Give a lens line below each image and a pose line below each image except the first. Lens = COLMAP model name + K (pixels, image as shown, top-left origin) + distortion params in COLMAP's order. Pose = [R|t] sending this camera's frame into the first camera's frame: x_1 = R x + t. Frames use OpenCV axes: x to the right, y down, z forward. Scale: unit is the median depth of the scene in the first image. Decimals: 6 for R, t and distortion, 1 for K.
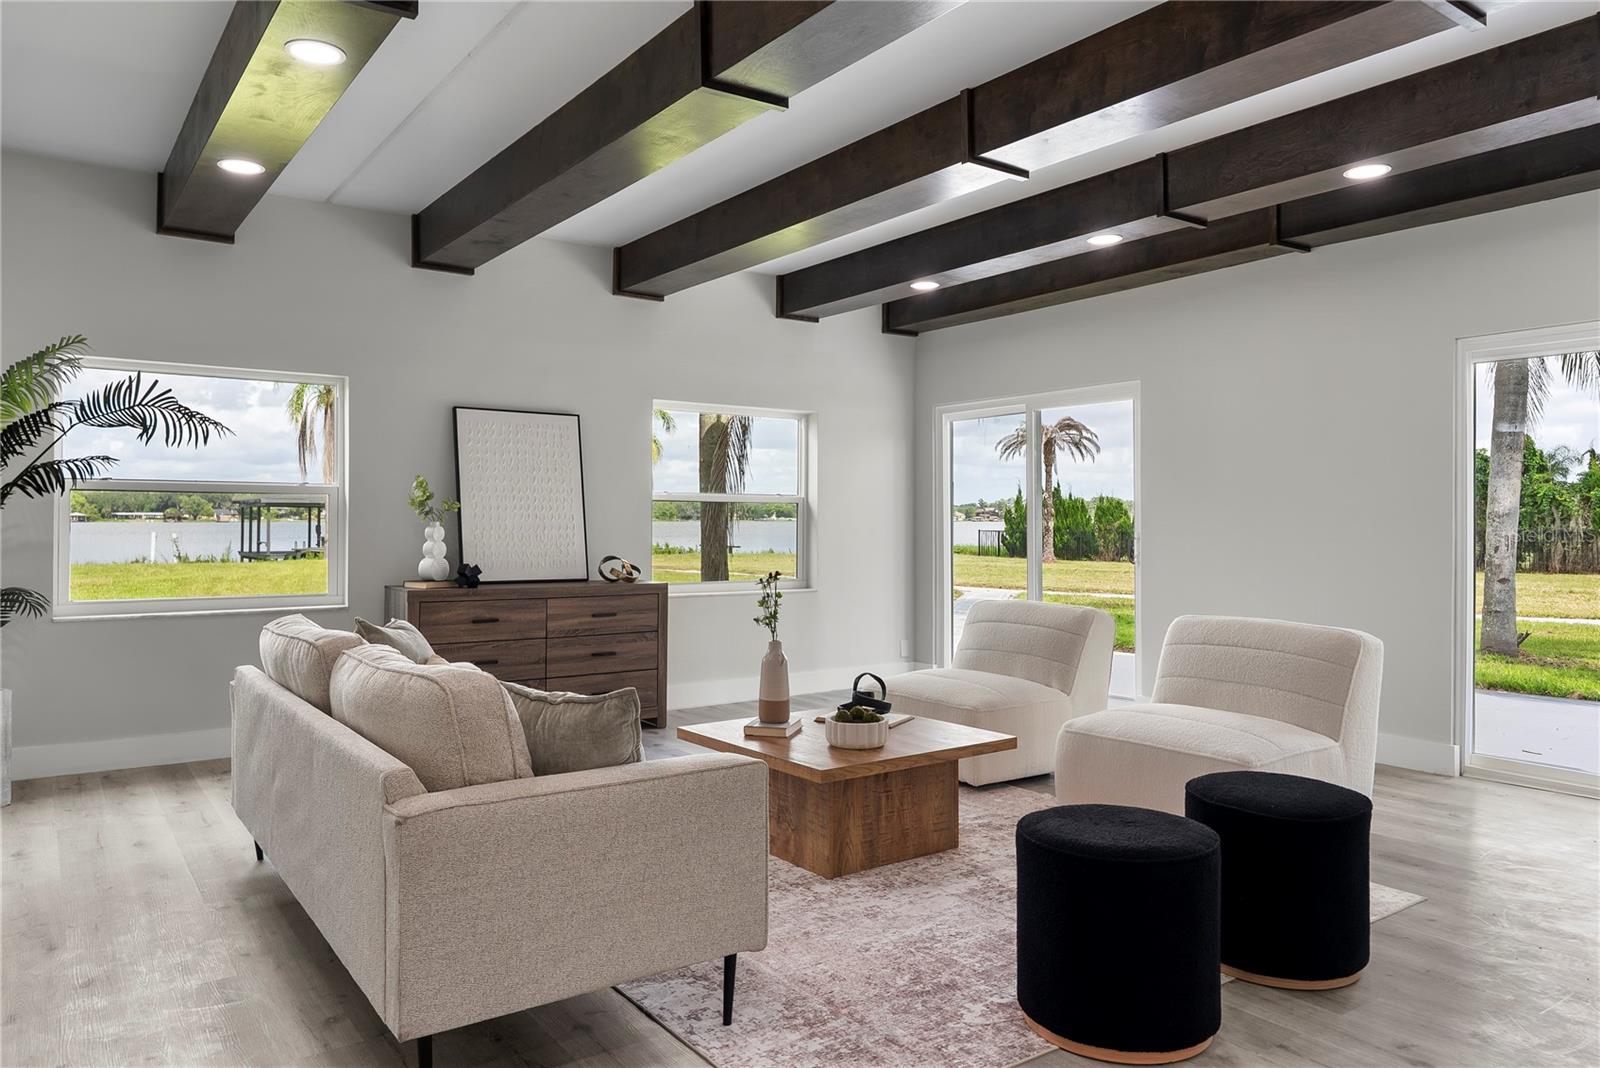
lens RADIAL K [[1090.4, 0, 802.2], [0, 1090.4, 528.7], [0, 0, 1]] dist [0.001609, -0.000055]
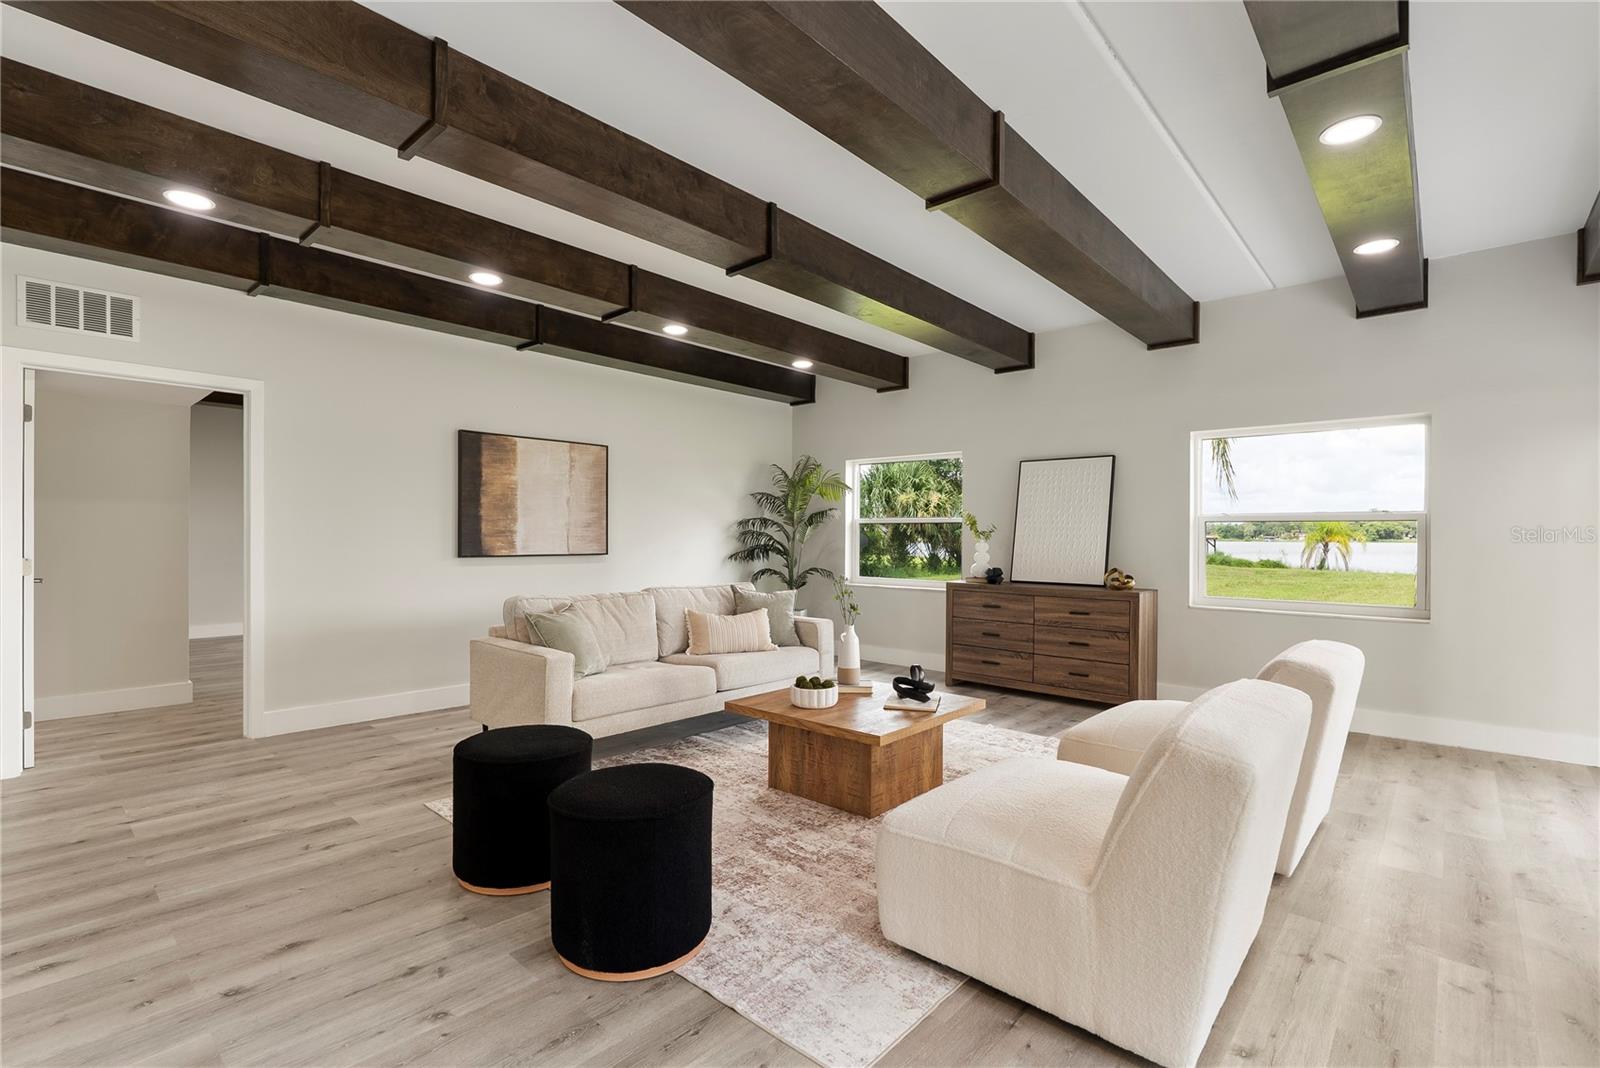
lens RADIAL K [[735.6, 0, 796.9], [0, 735.6, 539.1], [0, 0, 1]] dist [-0.000875, 0.000087]
pose [[0.206389, 0.001312, -0.978469, 0.622287], [-0.009772, 0.999952, -0.000721, -0.003717], [0.978421, 0.009710, 0.206391, 0.526610]]
